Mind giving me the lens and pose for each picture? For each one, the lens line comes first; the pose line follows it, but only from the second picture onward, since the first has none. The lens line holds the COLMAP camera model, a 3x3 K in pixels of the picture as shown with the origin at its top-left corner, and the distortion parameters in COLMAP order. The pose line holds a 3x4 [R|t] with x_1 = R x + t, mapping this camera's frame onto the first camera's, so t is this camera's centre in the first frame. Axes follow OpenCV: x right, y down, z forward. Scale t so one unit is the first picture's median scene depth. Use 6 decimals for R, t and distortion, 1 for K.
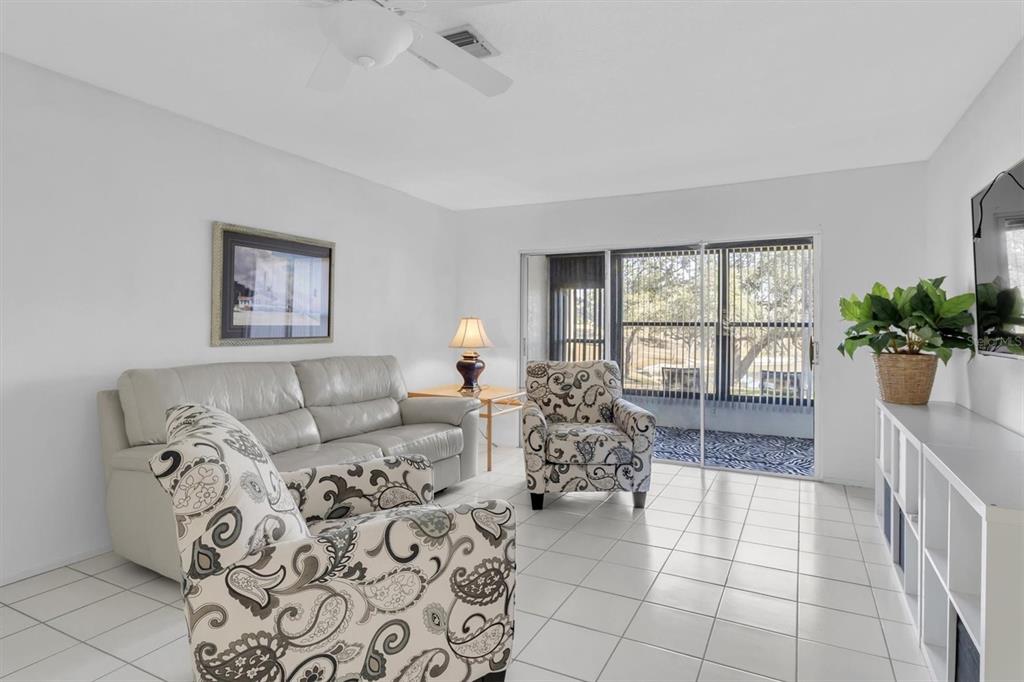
lens RADIAL K [[578.7, 0, 512.0], [0, 578.7, 341.0], [0, 0, 1]] dist [0.000195, -0.000066]
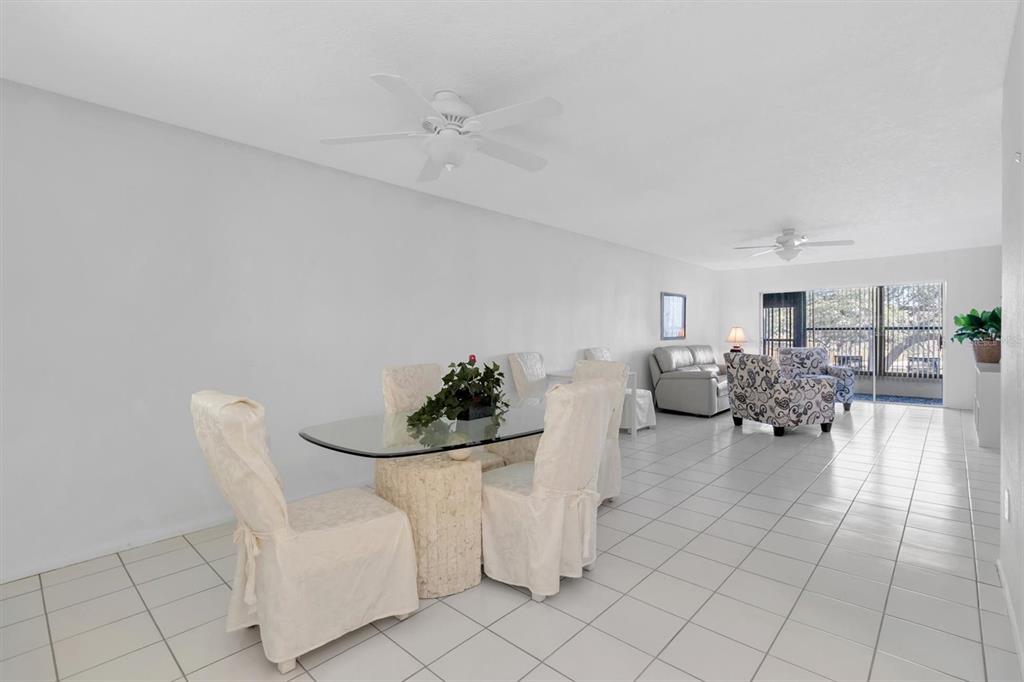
lens RADIAL K [[476.2, 0, 512.0], [0, 476.2, 341.0], [0, 0, 1]] dist [0.001065, 0.000211]
pose [[0.961509, -0.008704, -0.274635, -0.455910], [0.005939, 0.999923, -0.010899, 0.025446], [0.274709, 0.008848, 0.961487, -0.997788]]
